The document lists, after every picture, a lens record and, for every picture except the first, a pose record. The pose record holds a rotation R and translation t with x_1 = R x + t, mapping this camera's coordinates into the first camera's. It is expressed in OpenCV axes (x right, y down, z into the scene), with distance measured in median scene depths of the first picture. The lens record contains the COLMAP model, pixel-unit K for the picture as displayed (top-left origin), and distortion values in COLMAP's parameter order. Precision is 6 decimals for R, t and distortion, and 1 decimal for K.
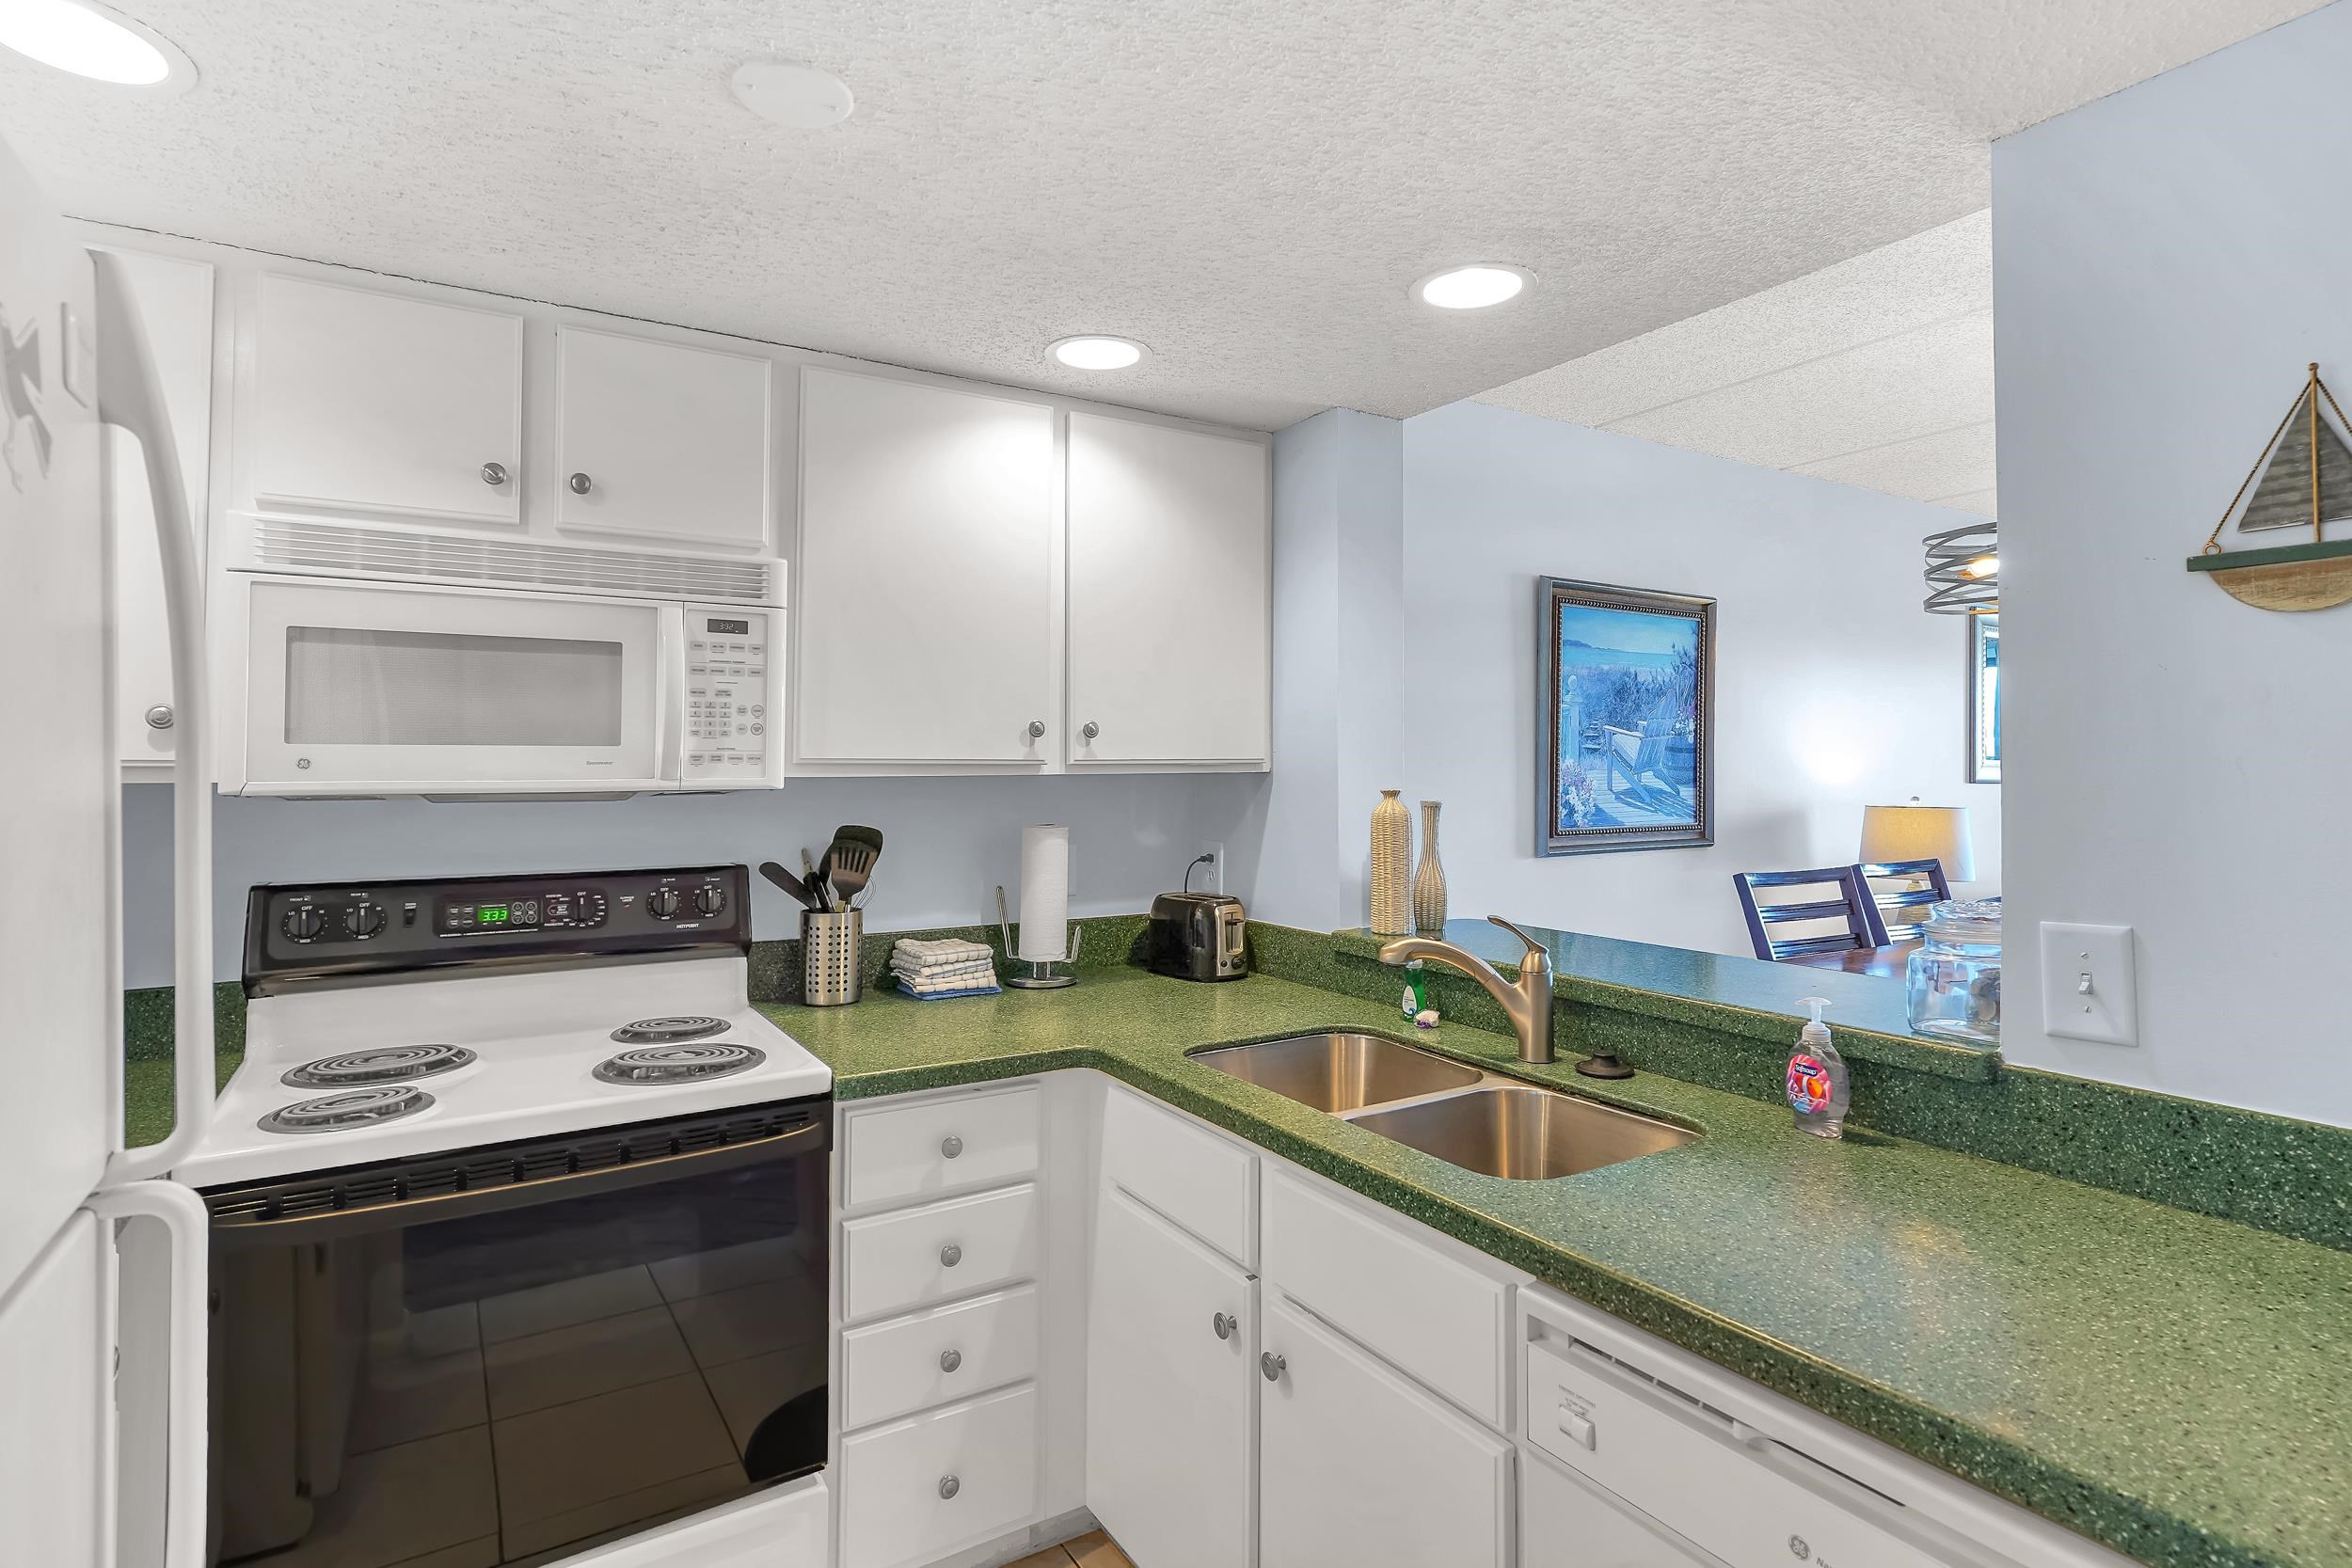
lens RADIAL K [[1171.1, 0, 1180.9], [0, 1171.1, 740.1], [0, 0, 1]] dist [-0.001937, 0.001582]
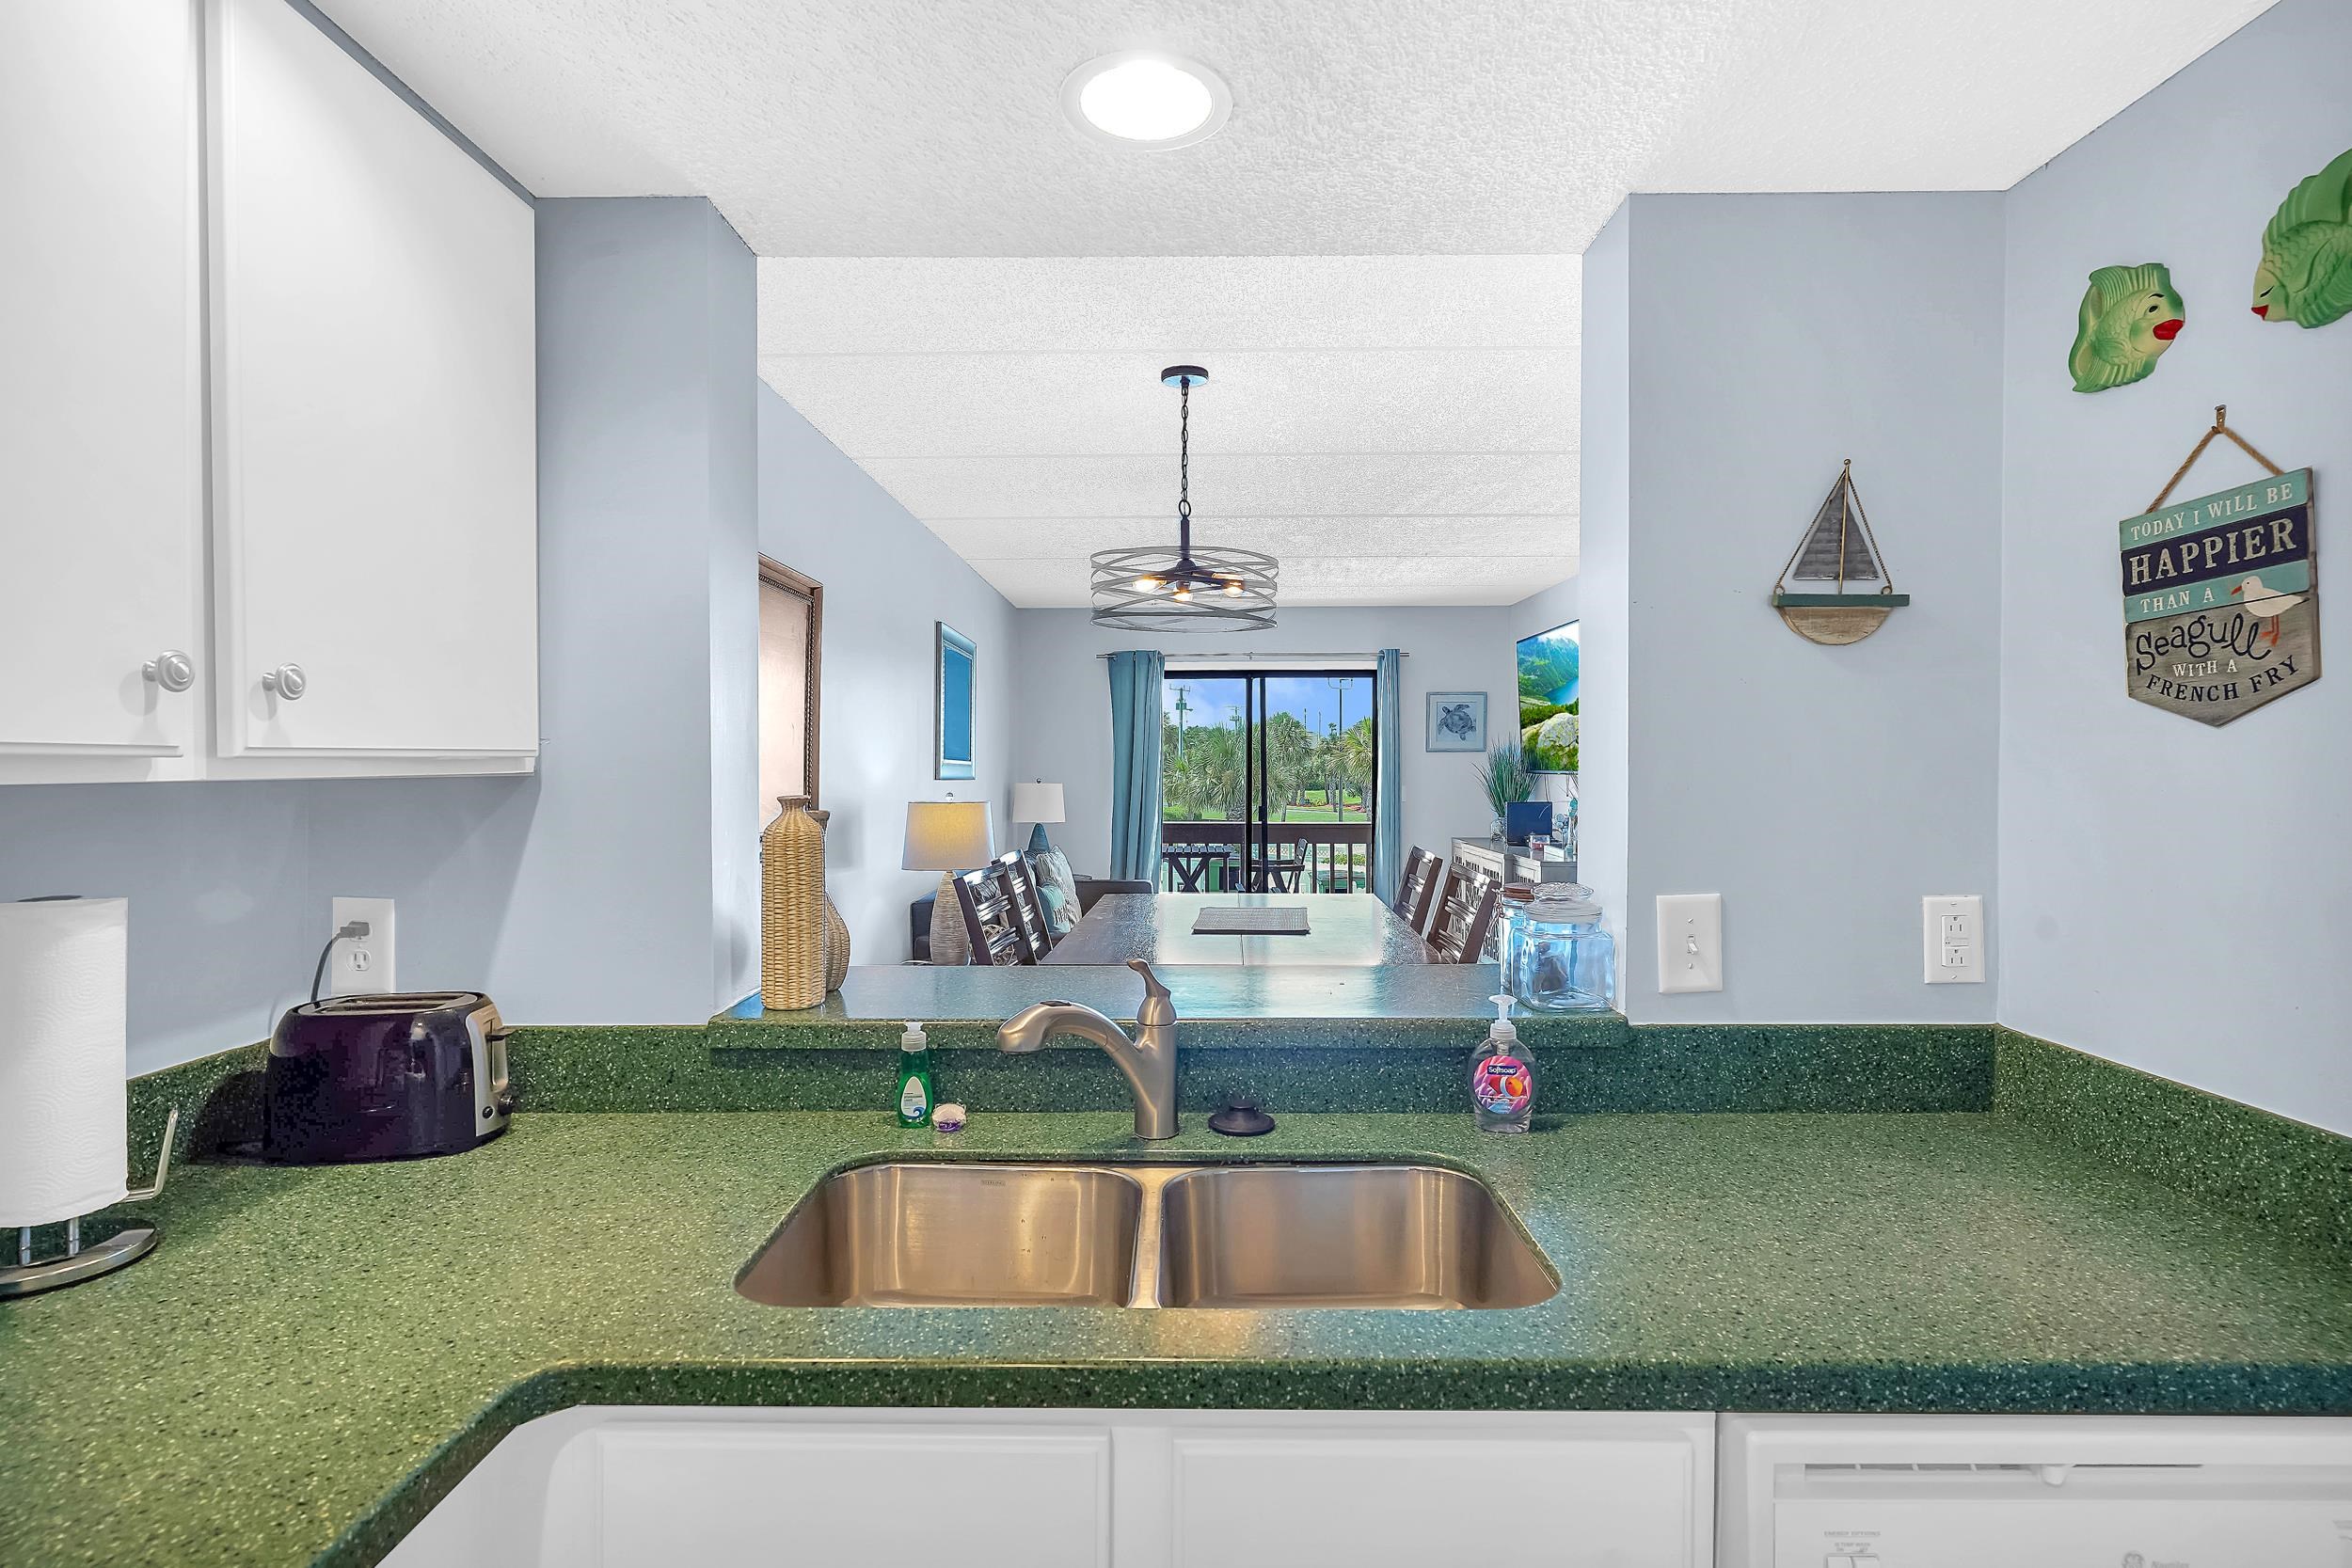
lens RADIAL K [[1145.9, 0, 1176.0], [0, 1145.9, 784.0], [0, 0, 1]] dist [-0.002398, 0.000829]
pose [[0.533504, -0.014418, 0.845674, -0.319019], [-0.017436, 0.999455, 0.028040, 0.014489], [-0.845618, -0.029704, 0.532962, 0.546788]]
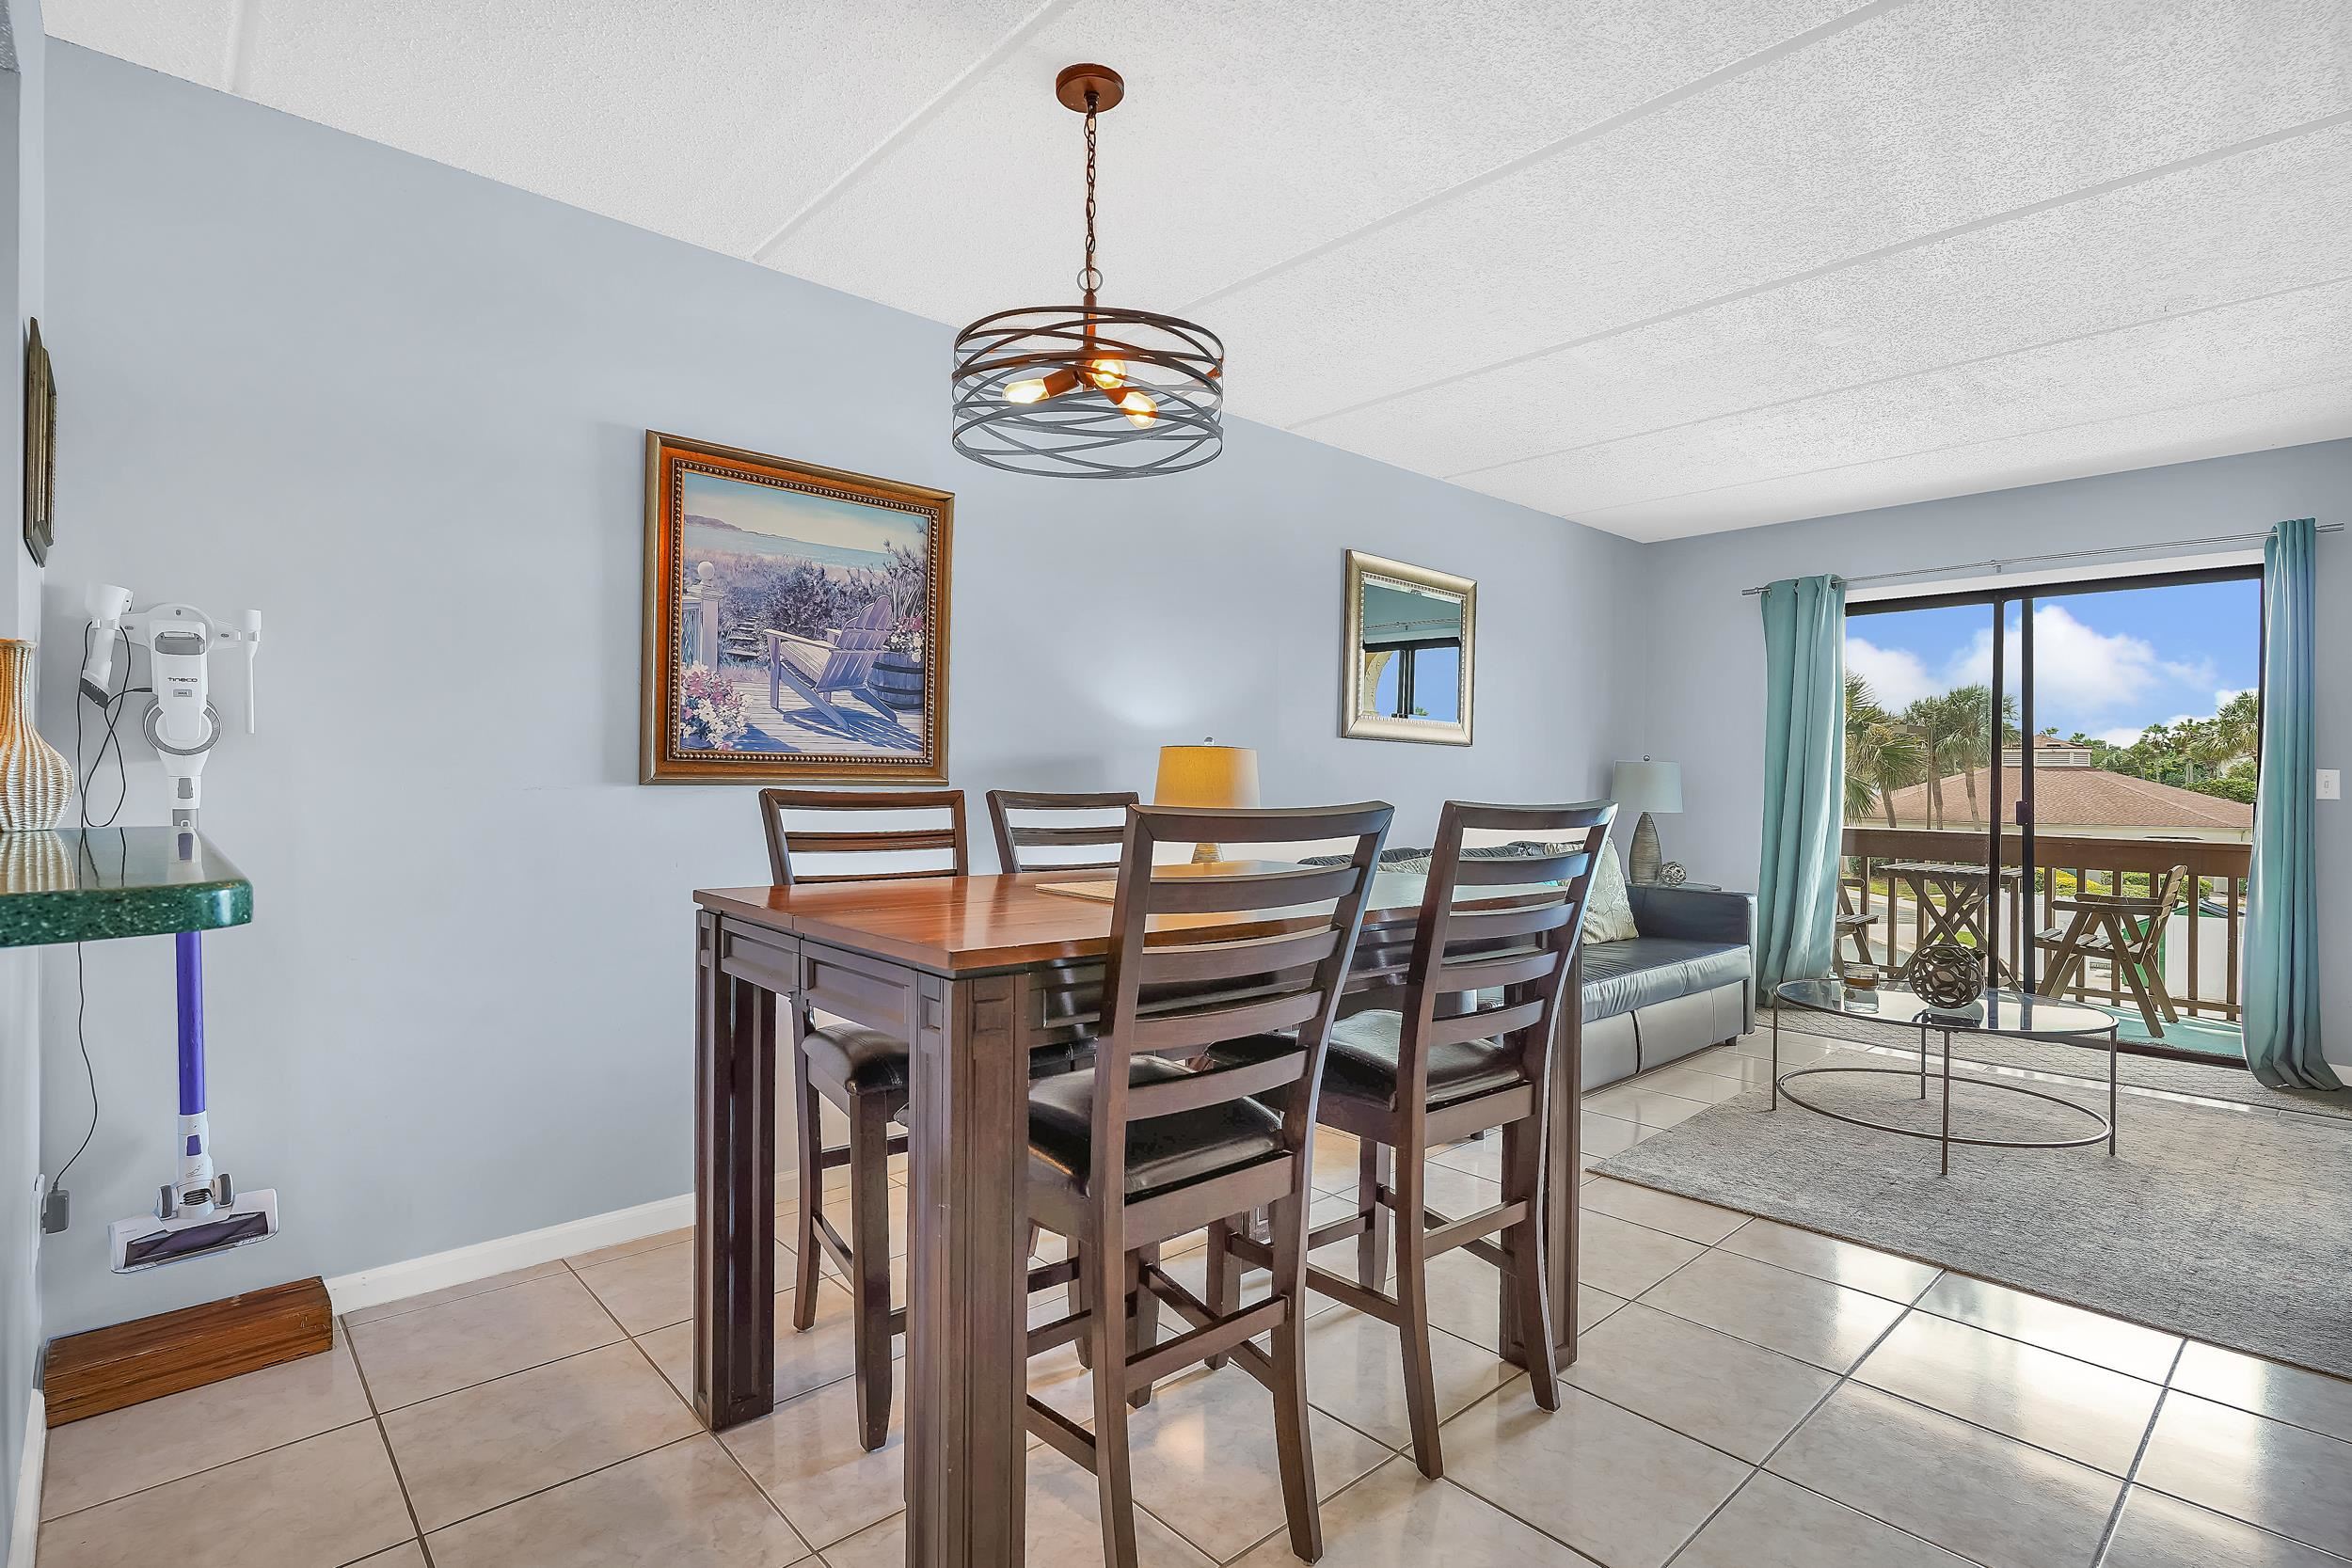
lens RADIAL K [[1145.9, 0, 1176.0], [0, 1145.9, 784.0], [0, 0, 1]] dist [-0.002398, 0.000829]
pose [[0.982151, 0.012875, 0.187652, 0.906352], [-0.017938, 0.999519, 0.025305, 0.129503], [-0.187236, -0.028219, 0.981910, 0.284863]]
